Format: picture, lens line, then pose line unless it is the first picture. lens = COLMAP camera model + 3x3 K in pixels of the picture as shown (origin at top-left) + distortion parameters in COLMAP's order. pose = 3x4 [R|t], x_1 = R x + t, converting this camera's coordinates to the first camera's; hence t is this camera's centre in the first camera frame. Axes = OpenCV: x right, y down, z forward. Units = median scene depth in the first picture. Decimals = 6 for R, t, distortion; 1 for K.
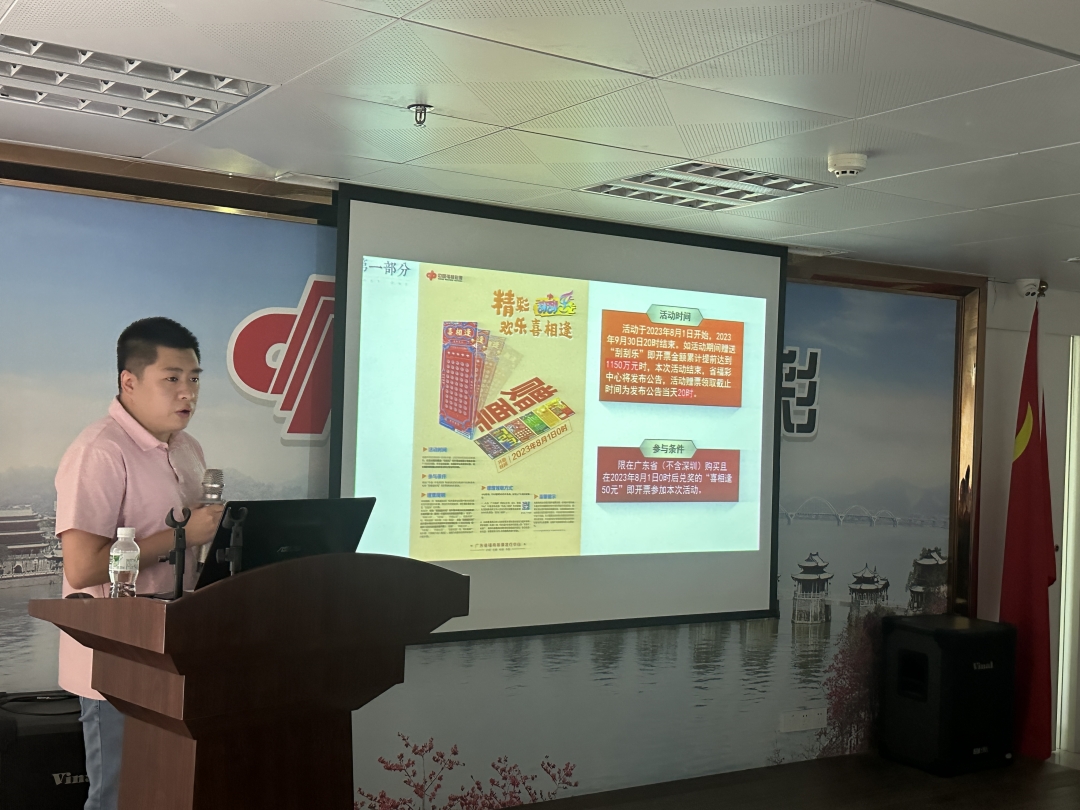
lens RADIAL K [[1252.9, 0, 539.5], [0, 1252.9, 404.8], [0, 0, 1]] dist [0.076253, 0.000000]
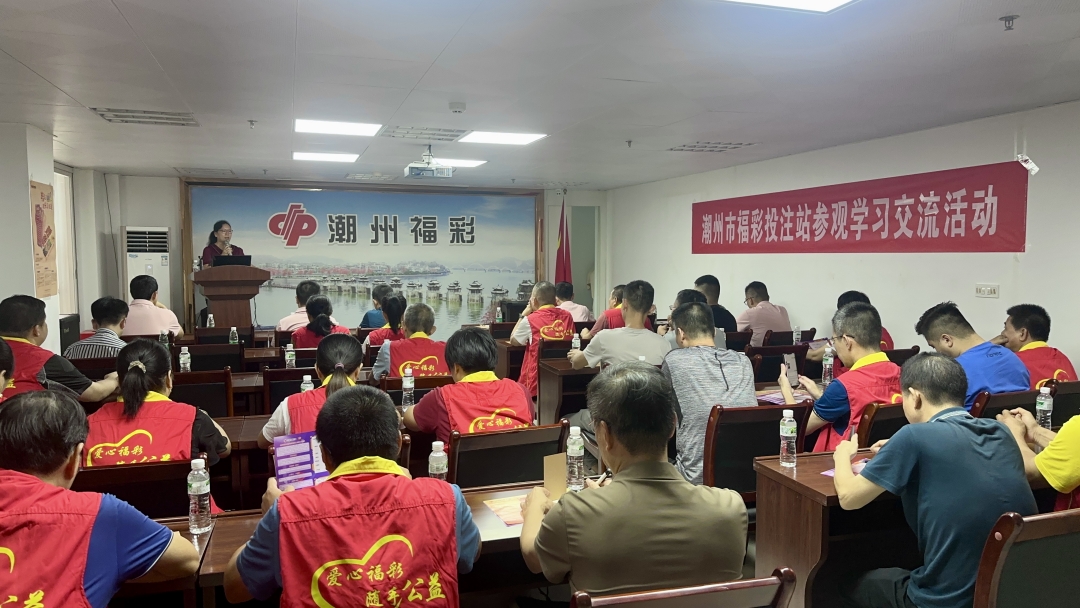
lens RADIAL K [[758.6, 0, 545.5], [0, 758.6, 306.3], [0, 0, 1]] dist [0.069470, 0.000550]
pose [[0.976304, -0.012950, -0.216014, 0.806090], [0.031163, 0.996217, 0.081122, 0.032025], [0.214146, -0.085931, 0.973014, -0.833374]]
